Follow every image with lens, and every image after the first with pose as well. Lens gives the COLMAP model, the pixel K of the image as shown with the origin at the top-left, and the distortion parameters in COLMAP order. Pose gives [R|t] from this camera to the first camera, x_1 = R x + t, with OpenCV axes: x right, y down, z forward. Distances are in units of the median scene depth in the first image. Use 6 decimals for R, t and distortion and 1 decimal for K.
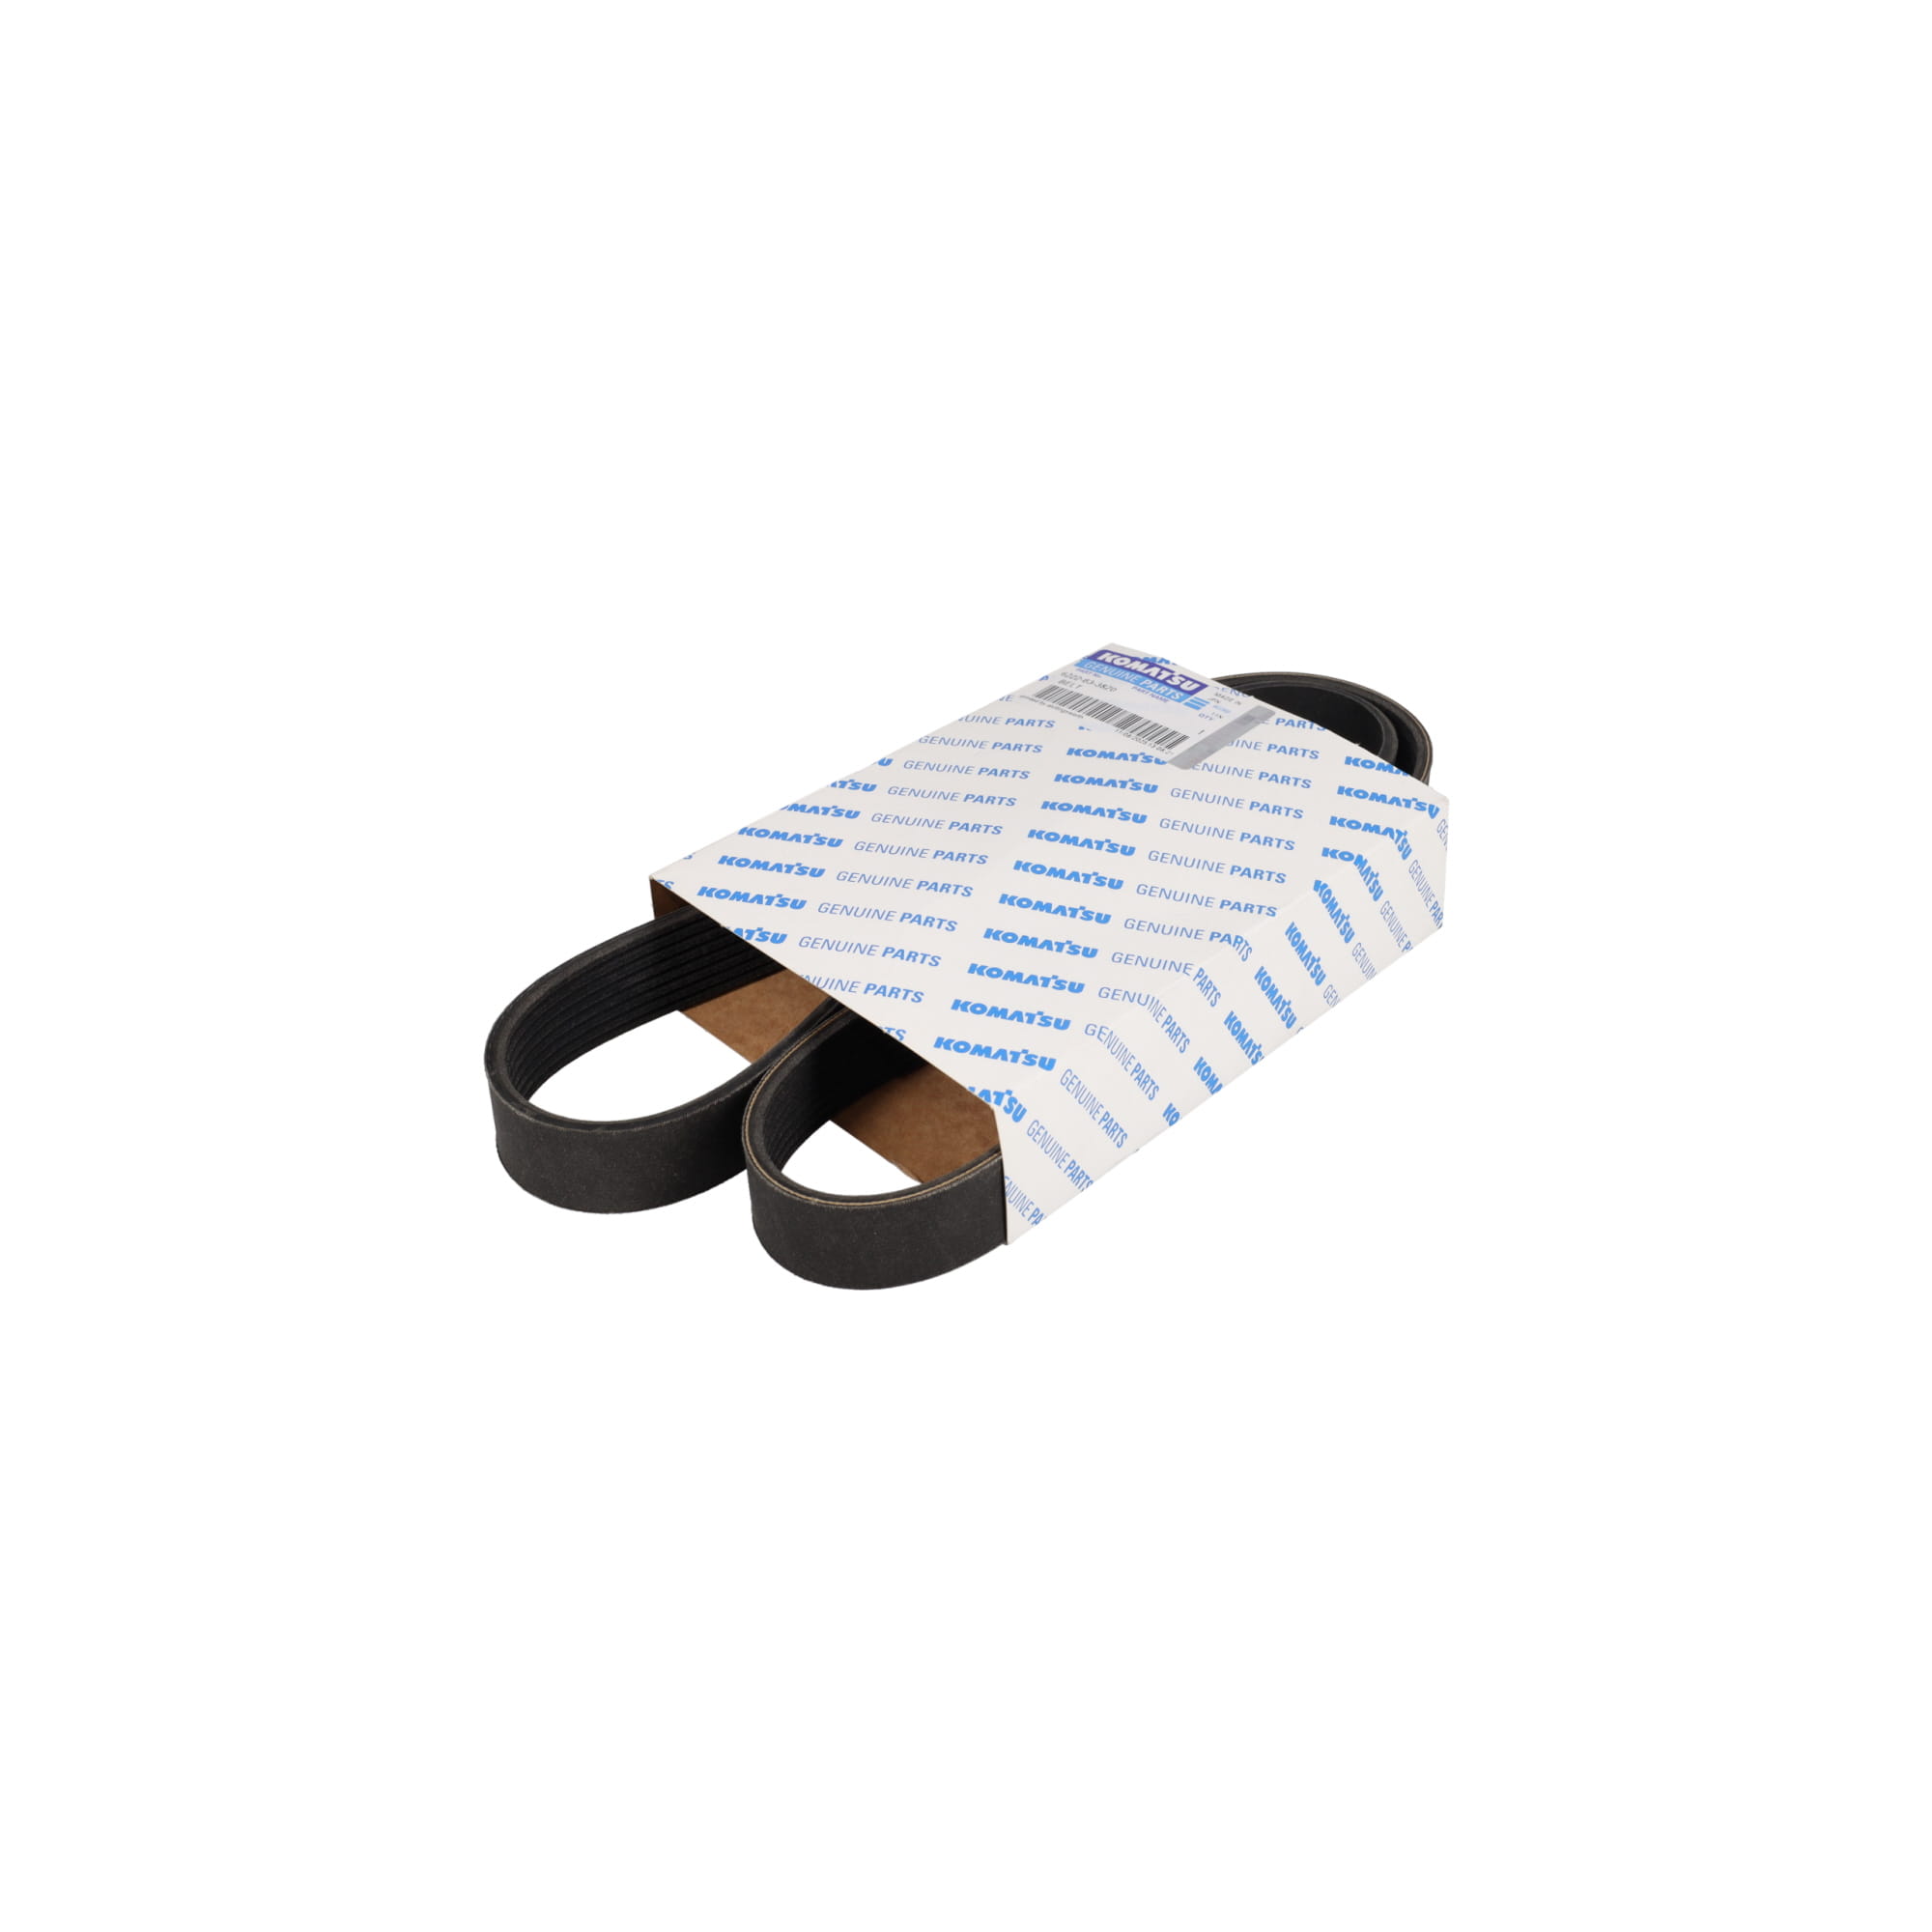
lens RADIAL K [[2001.2, 0, 1035.5], [0, 2001.2, 964.2], [0, 0, 1]] dist [0.024174, 0.000000]
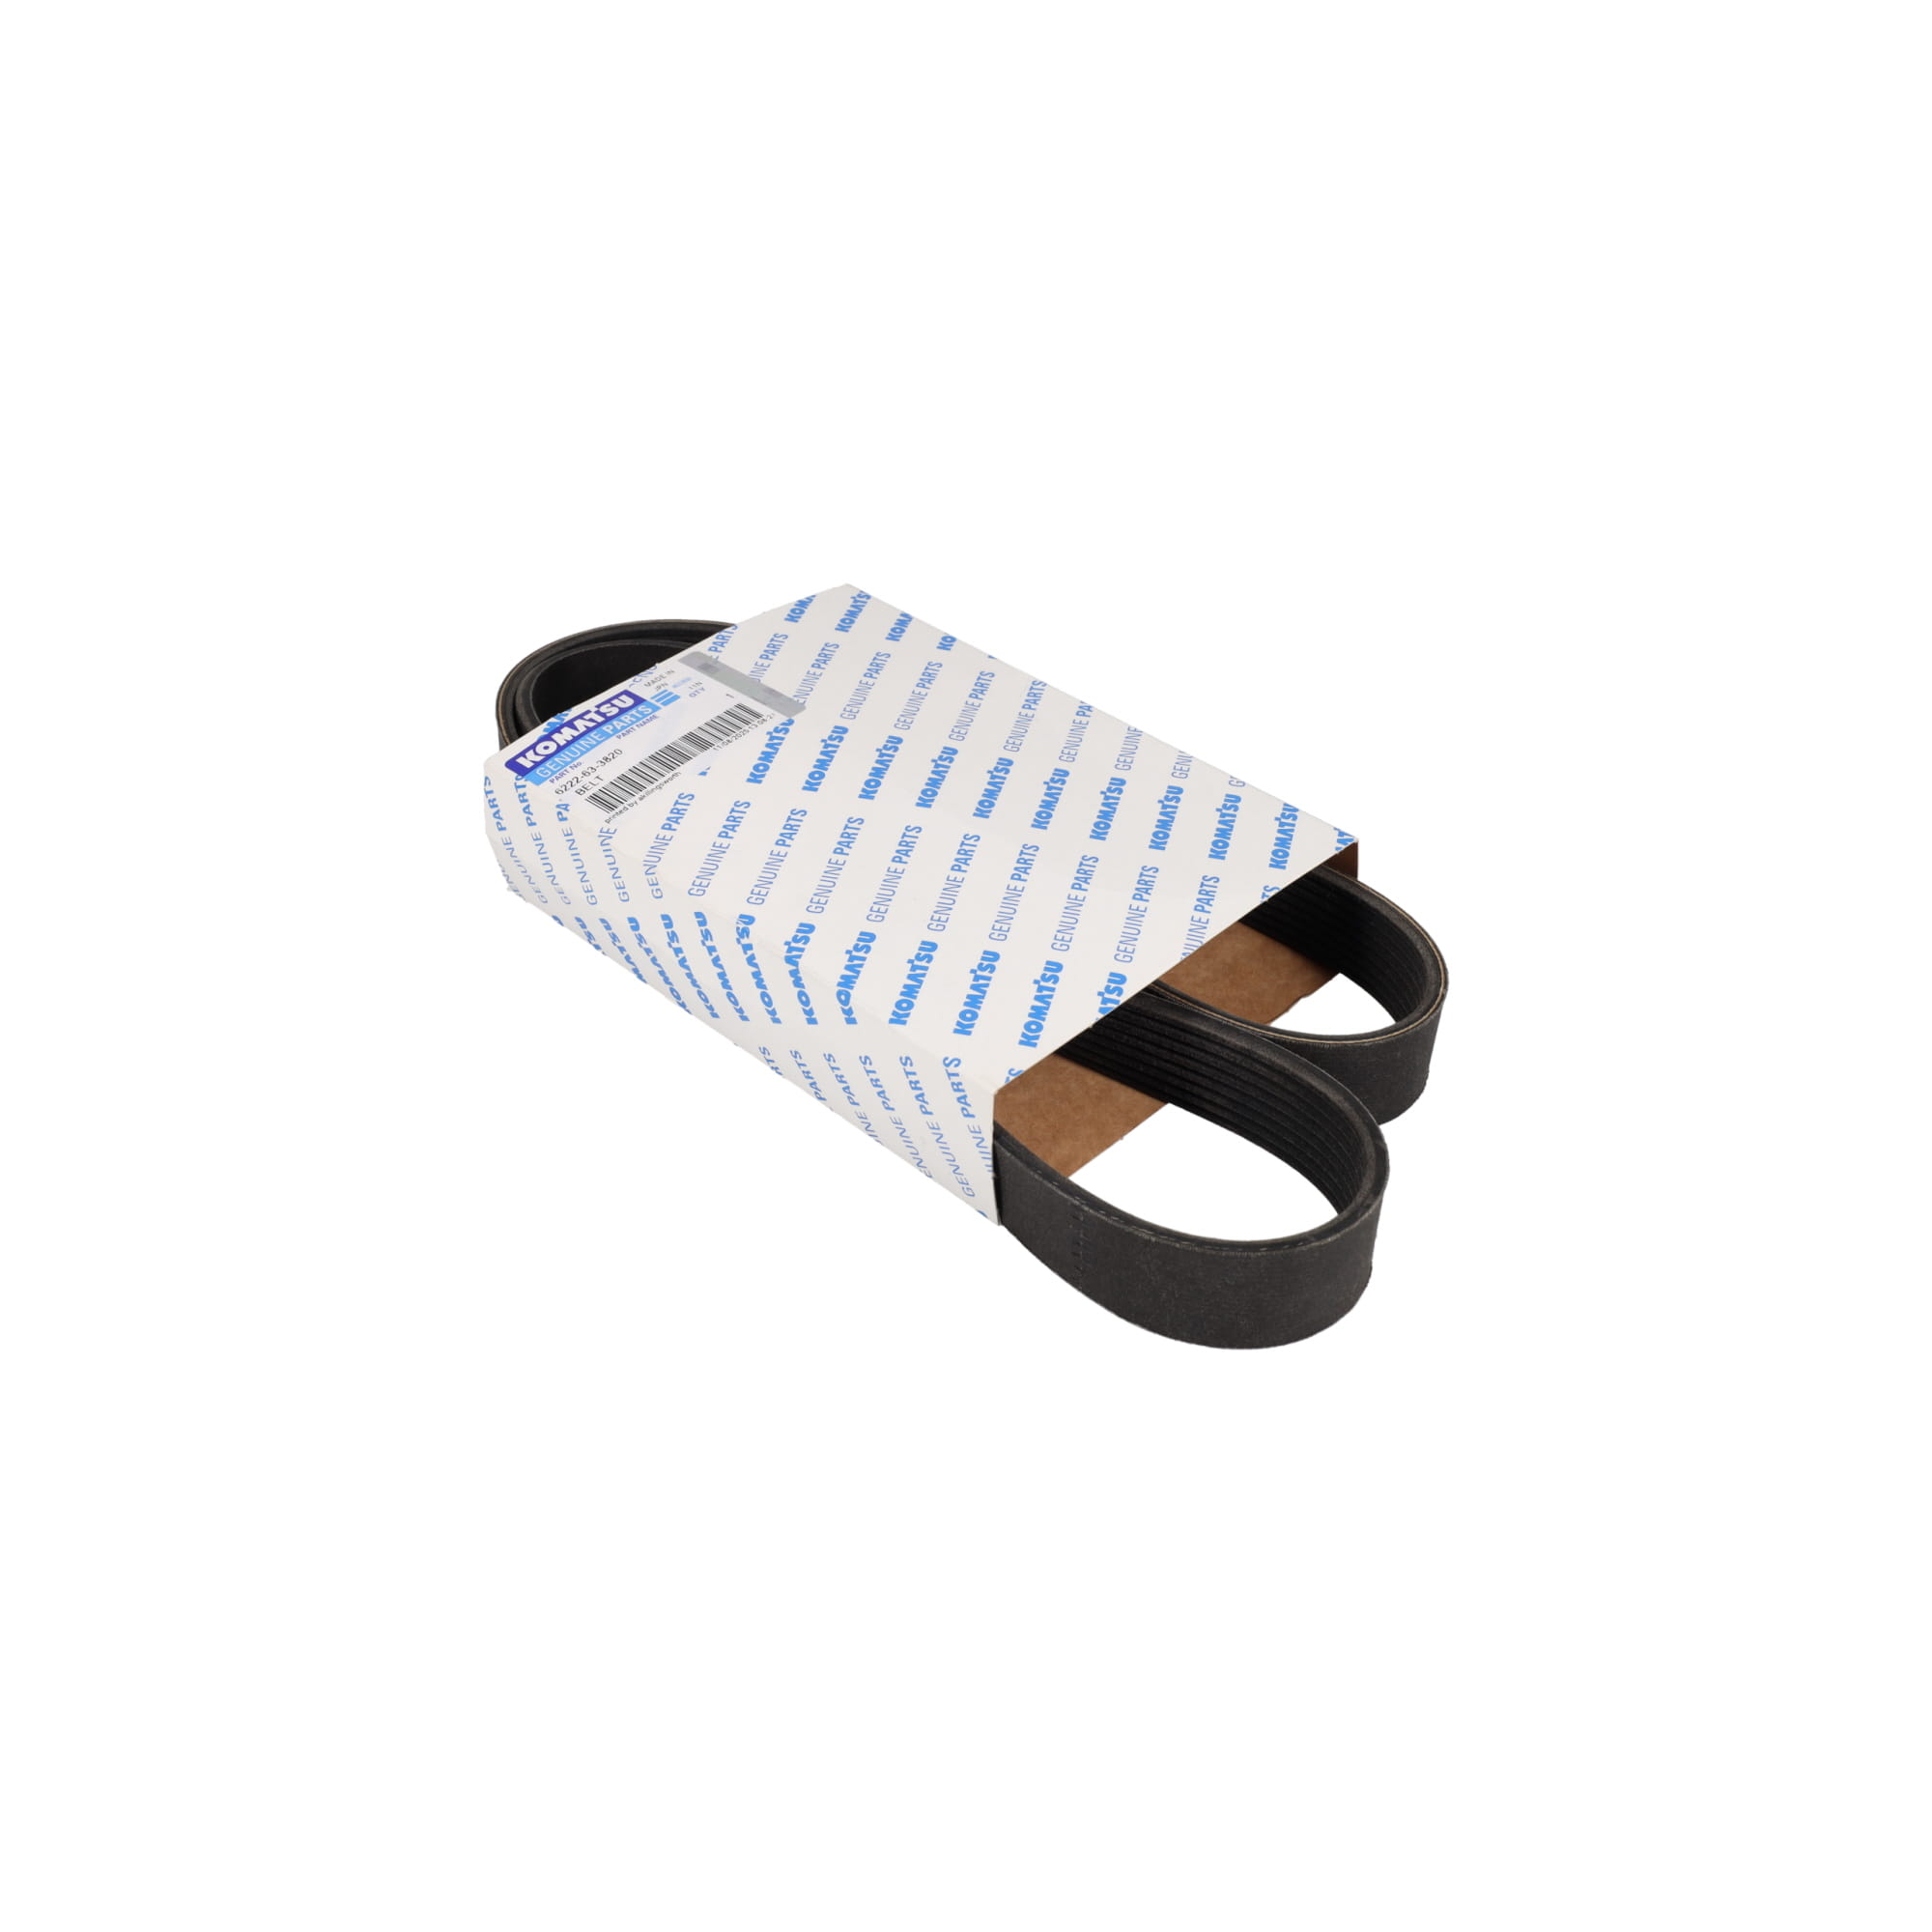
lens RADIAL K [[2190.4, 0, 960.8], [0, 2190.4, 971.1], [0, 0, 1]] dist [0.023317, 0.000000]
pose [[-0.006038, -0.628723, 0.777606, -0.774283], [0.612270, 0.612493, 0.499977, -0.476478], [-0.790626, 0.479124, 0.381250, 0.608686]]
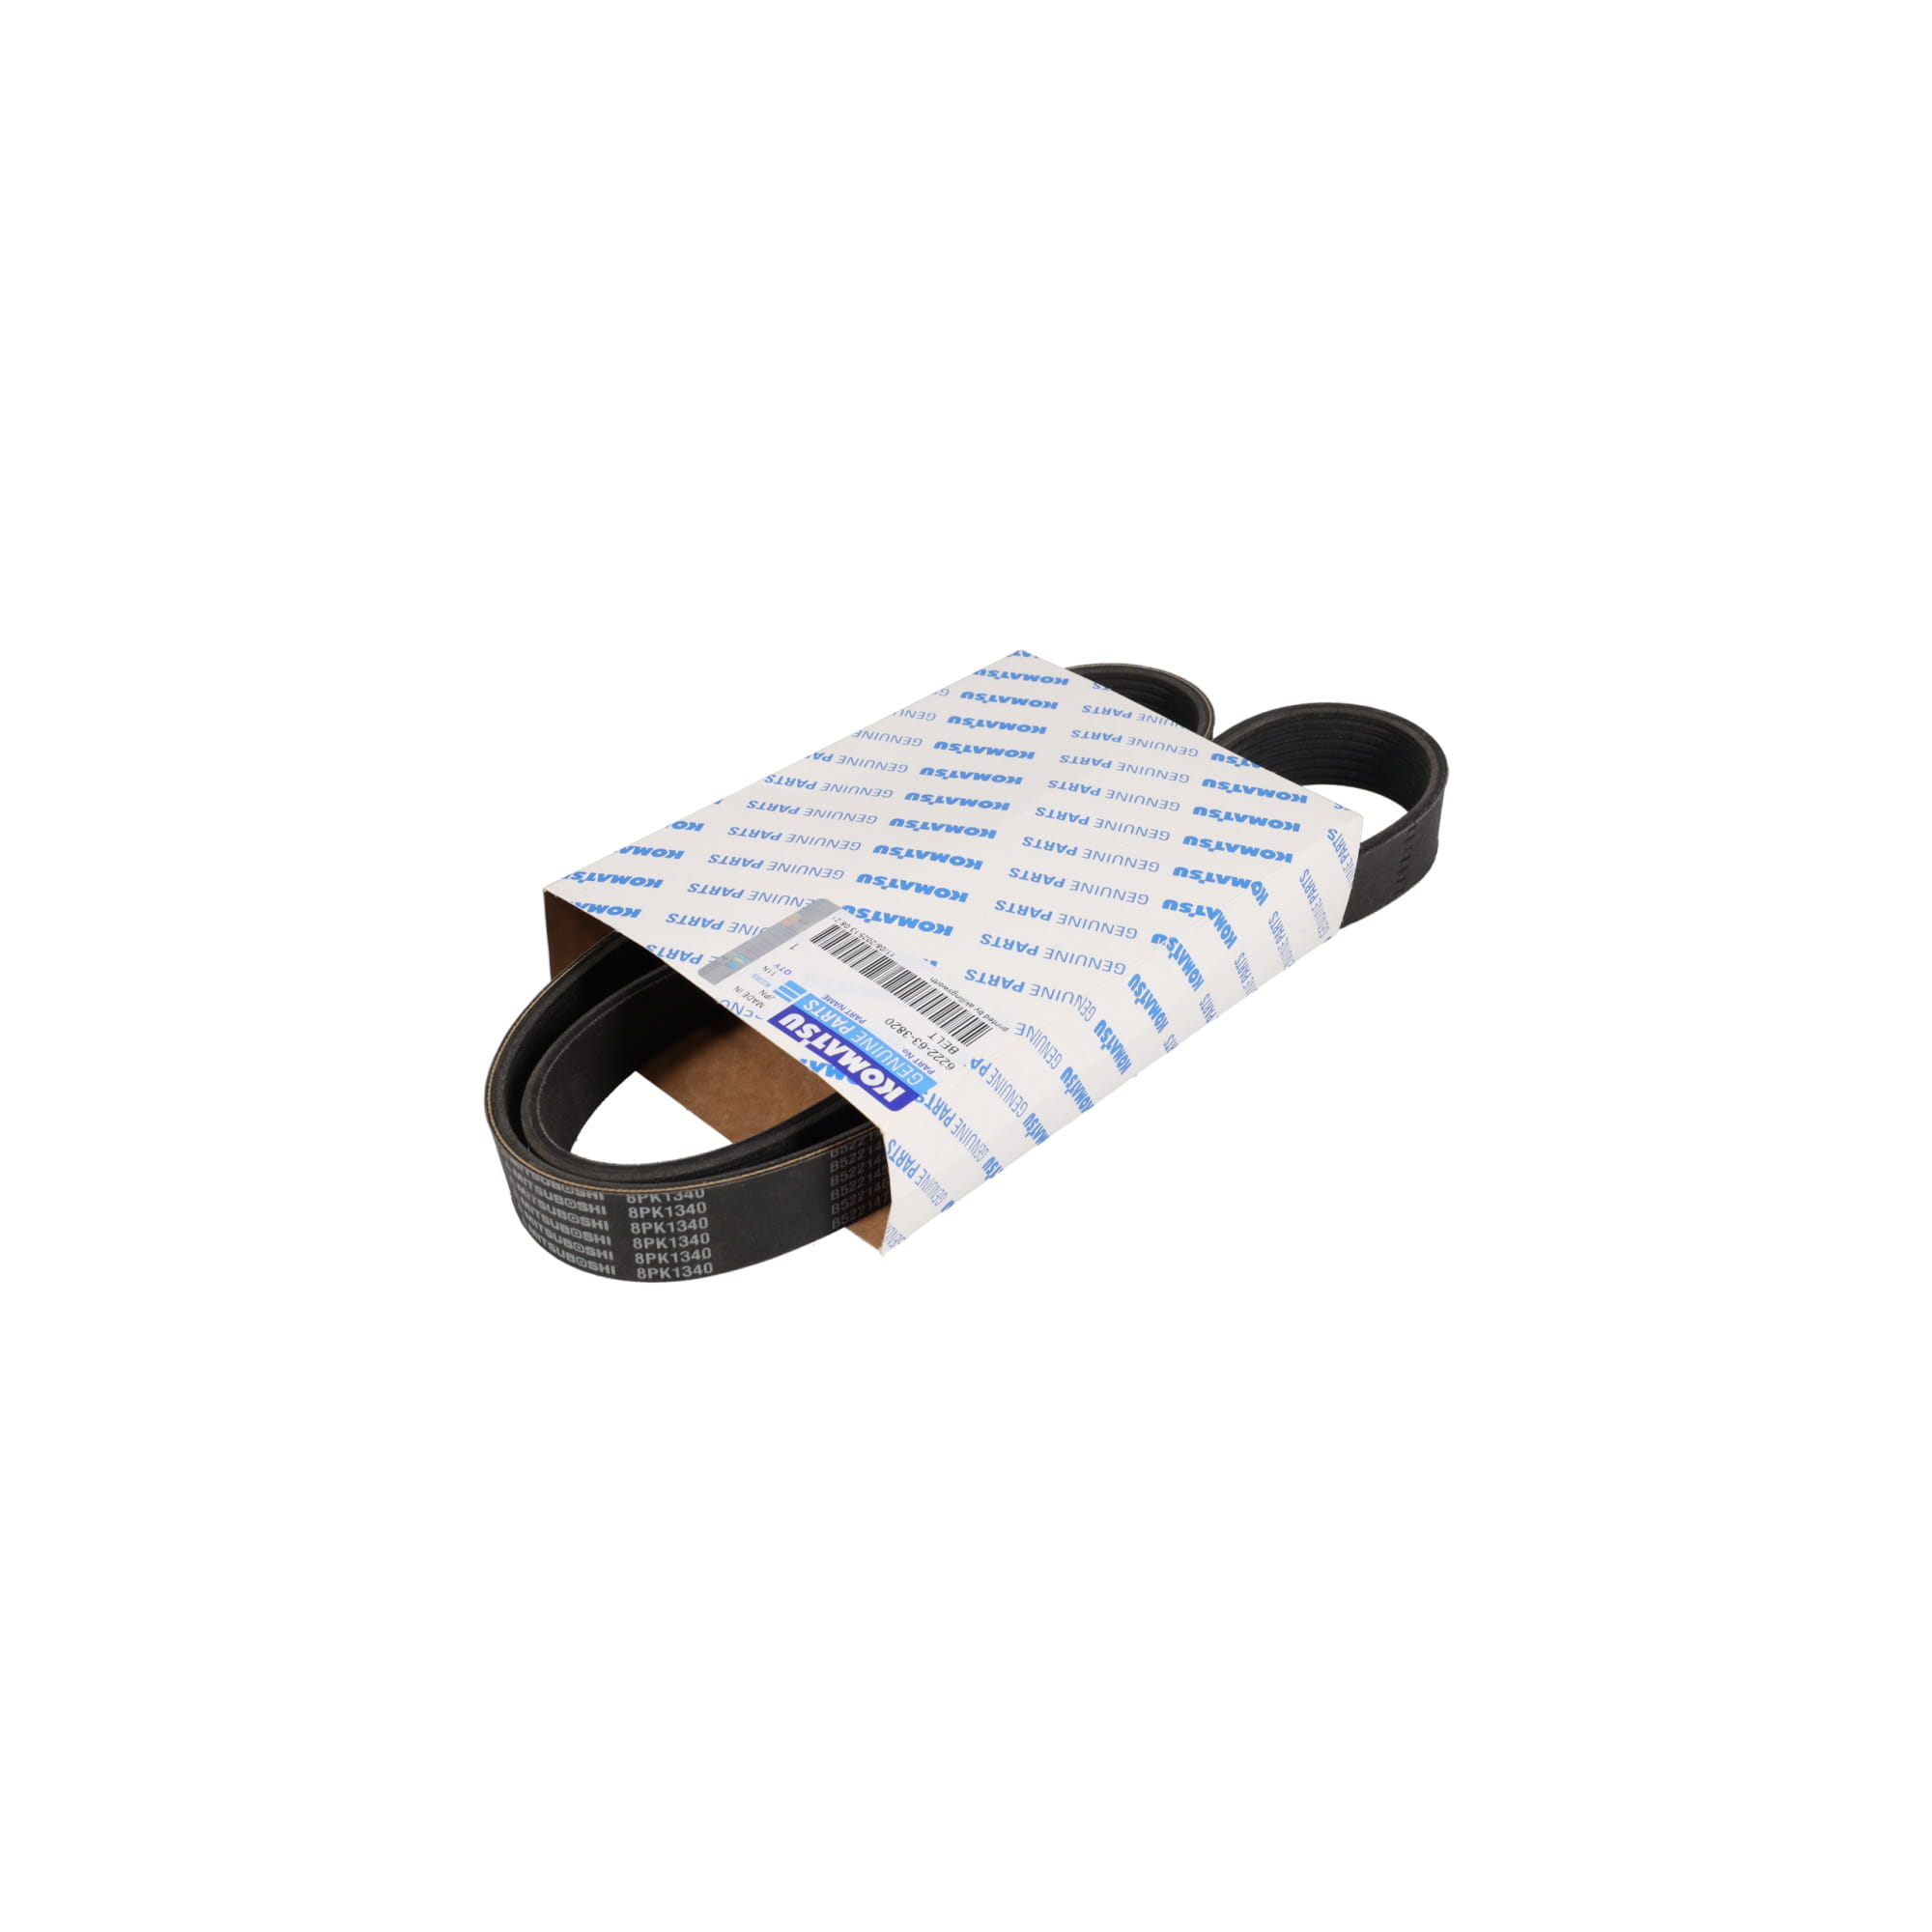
lens RADIAL K [[2001.2, 0, 970.5], [0, 2001.2, 960.6], [0, 0, 1]] dist [0.024174, 0.000000]
pose [[-0.999860, -0.016555, -0.002445, 0.009810], [-0.006252, 0.233989, 0.972219, -0.955319], [-0.015523, 0.972098, -0.234059, 1.220107]]
